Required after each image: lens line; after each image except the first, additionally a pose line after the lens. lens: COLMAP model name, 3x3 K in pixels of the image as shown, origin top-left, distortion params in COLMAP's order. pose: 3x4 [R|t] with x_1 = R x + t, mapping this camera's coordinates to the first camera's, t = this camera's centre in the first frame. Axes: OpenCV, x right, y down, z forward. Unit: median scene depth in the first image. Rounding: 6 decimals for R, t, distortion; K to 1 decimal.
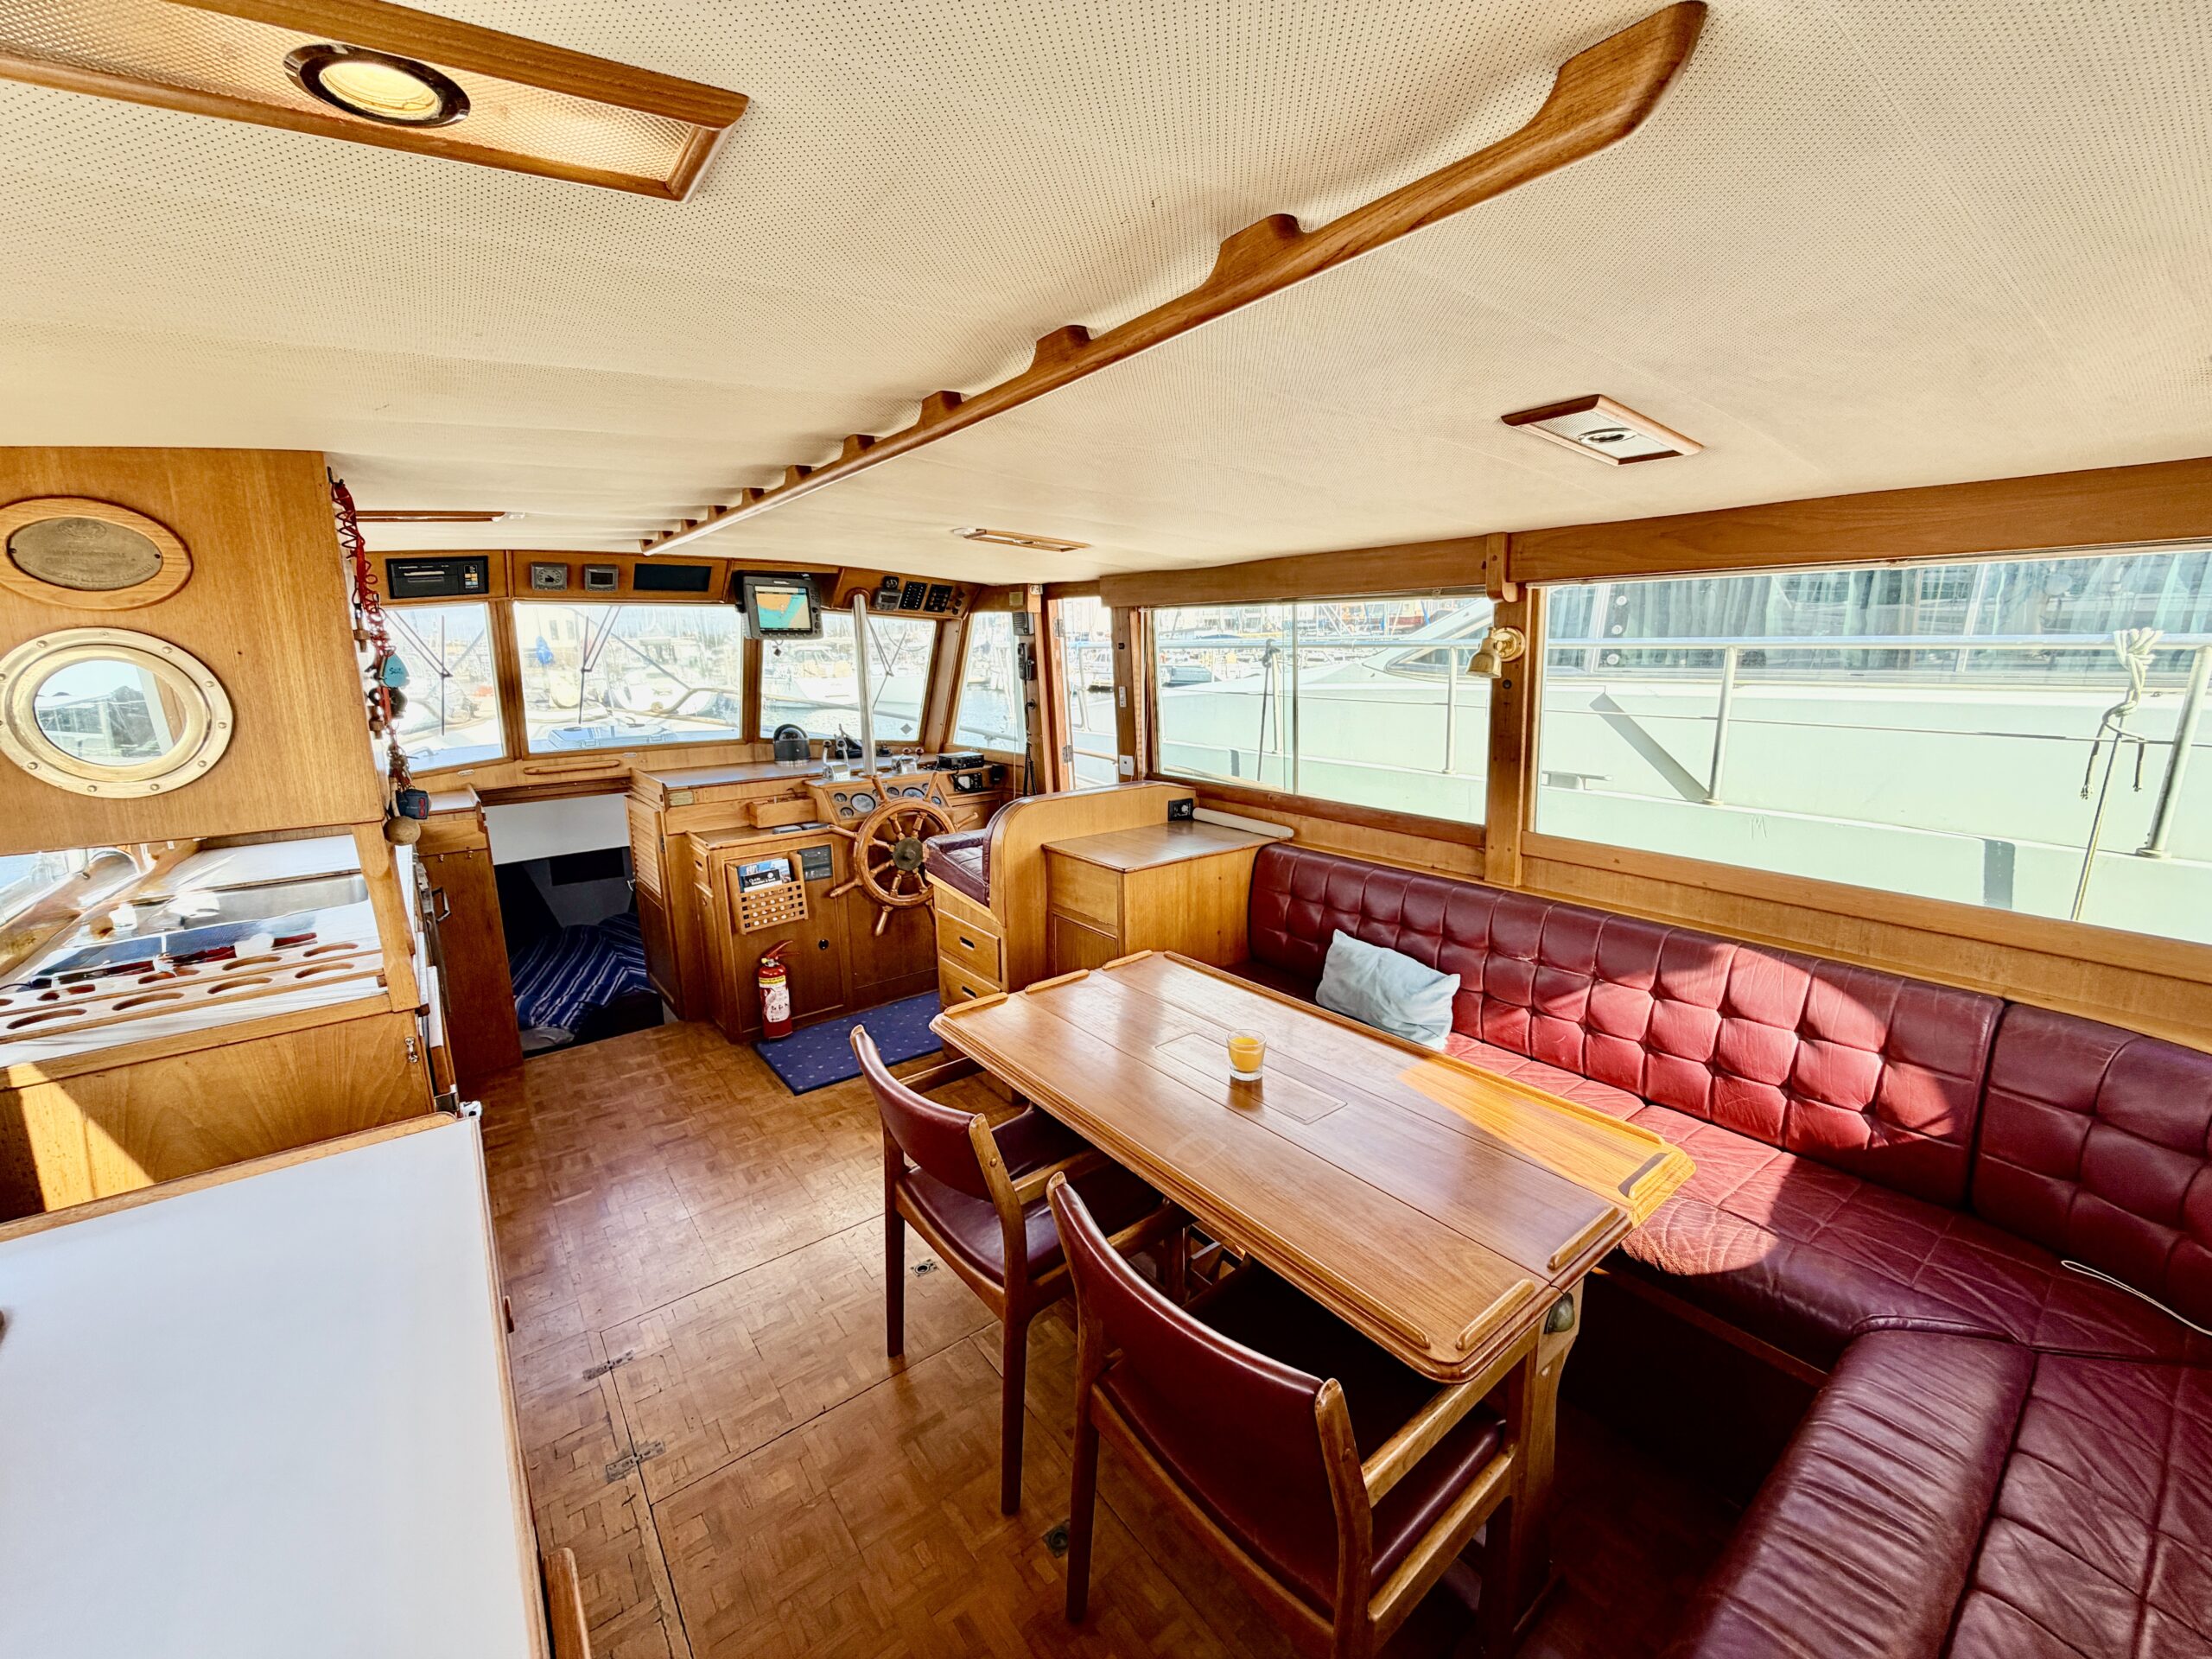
lens RADIAL K [[884.3, 0, 1096.1], [0, 884.3, 833.7], [0, 0, 1]] dist [0.000739, -0.000208]
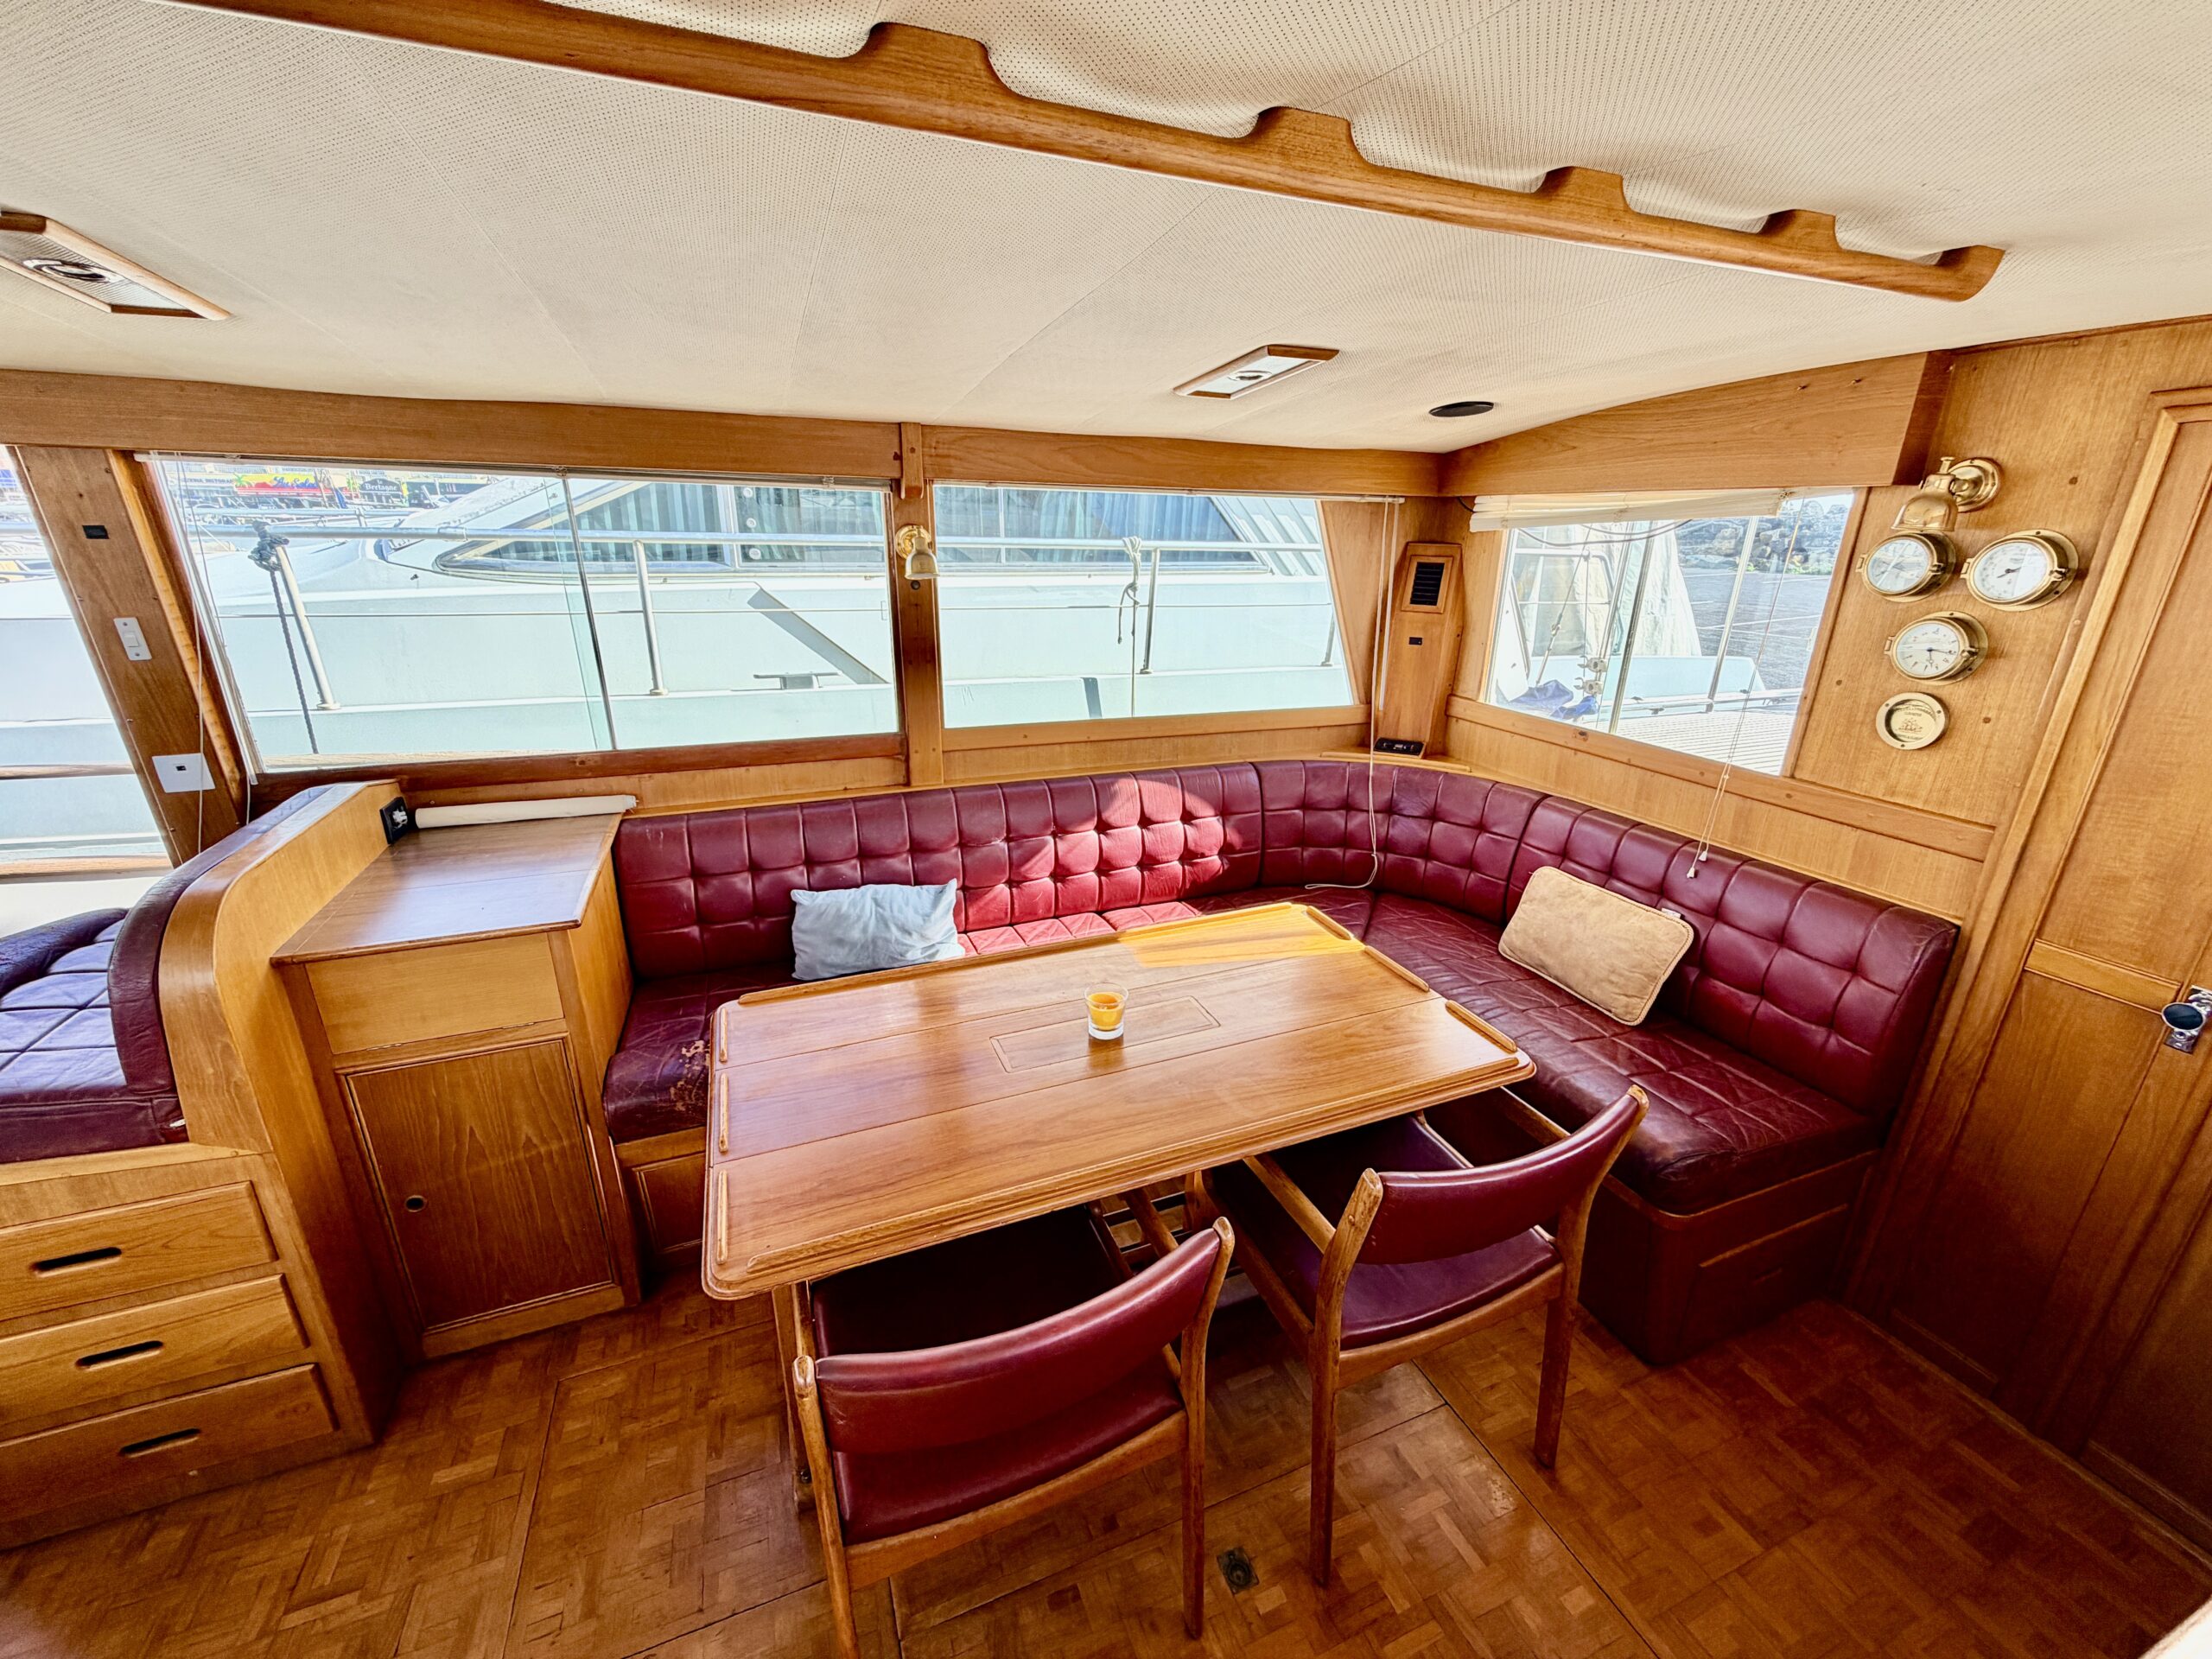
lens RADIAL K [[884.3, 0, 1099.6], [0, 884.3, 830.7], [0, 0, 1]] dist [0.000739, -0.000208]
pose [[0.272616, -0.292878, 0.916462, -0.286566], [0.184499, 0.950777, 0.248963, -0.071841], [-0.944267, 0.101215, 0.313233, 0.326330]]
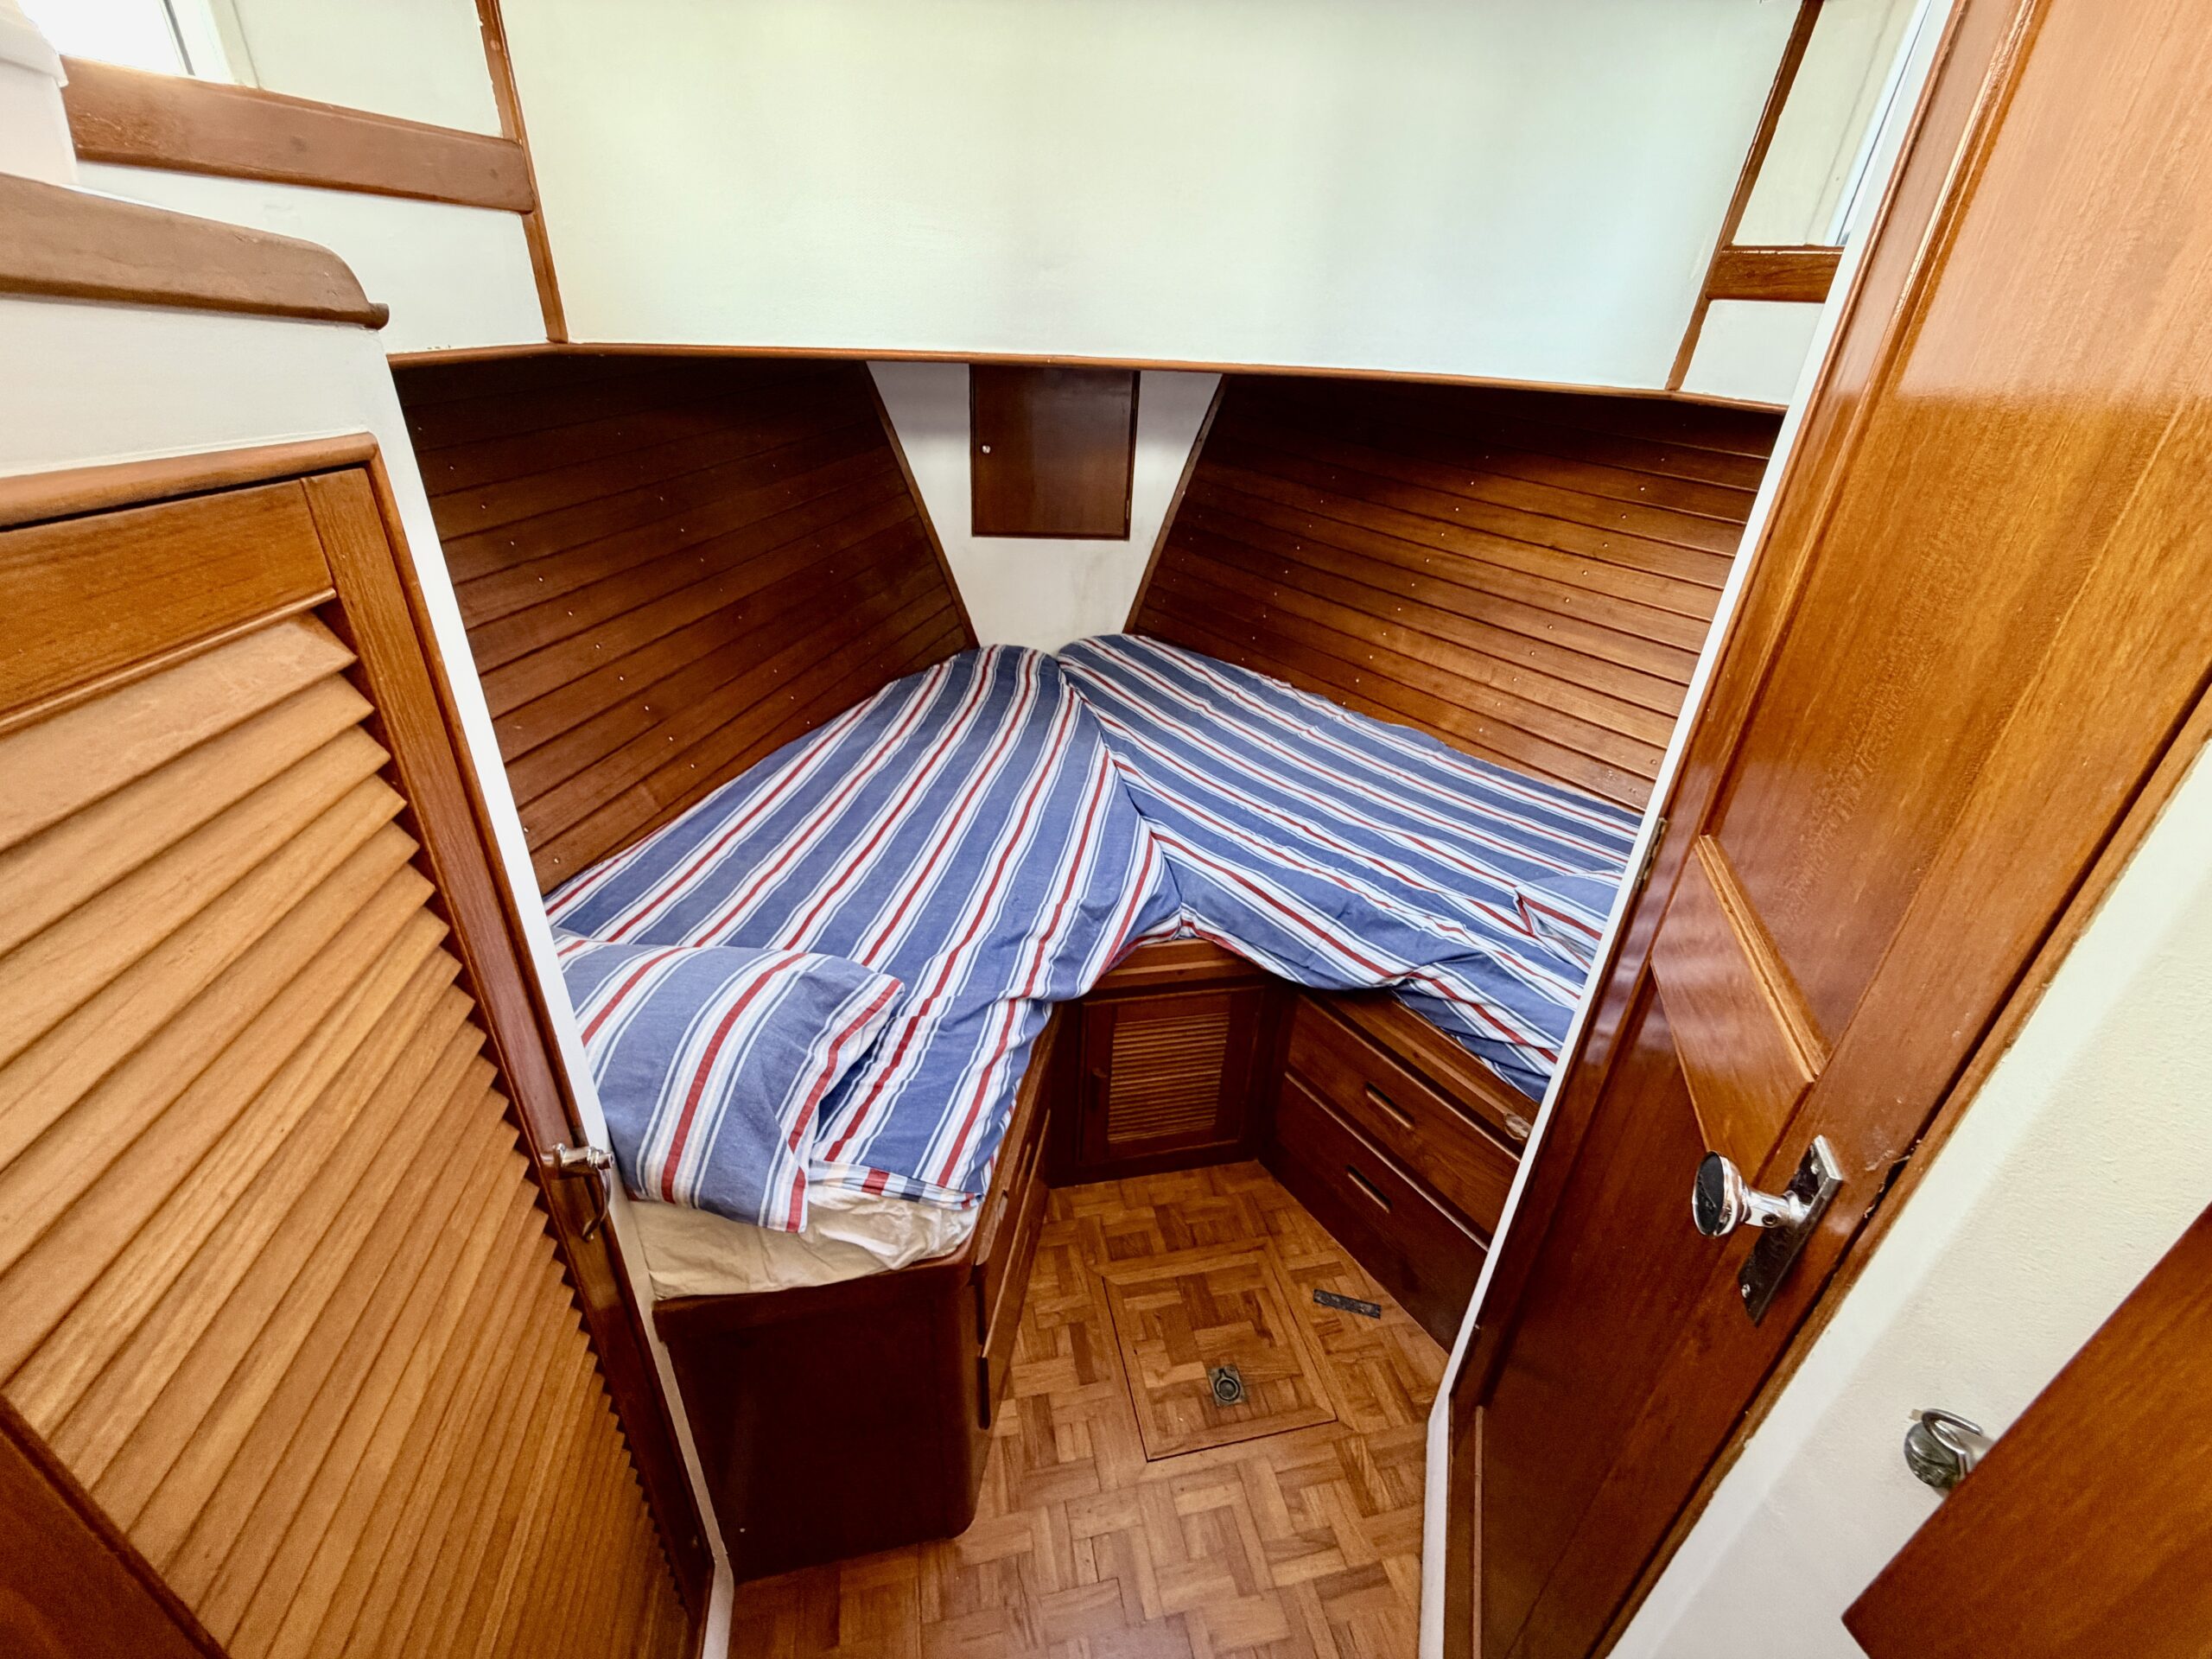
lens RADIAL K [[884.3, 0, 1100.6], [0, 884.3, 827.4], [0, 0, 1]] dist [0.000739, -0.000208]
pose [[0.901268, 0.242742, -0.358877, -0.636643], [-0.141330, 0.947719, 0.286101, 0.100139], [0.409564, -0.207133, 0.888456, 1.053851]]
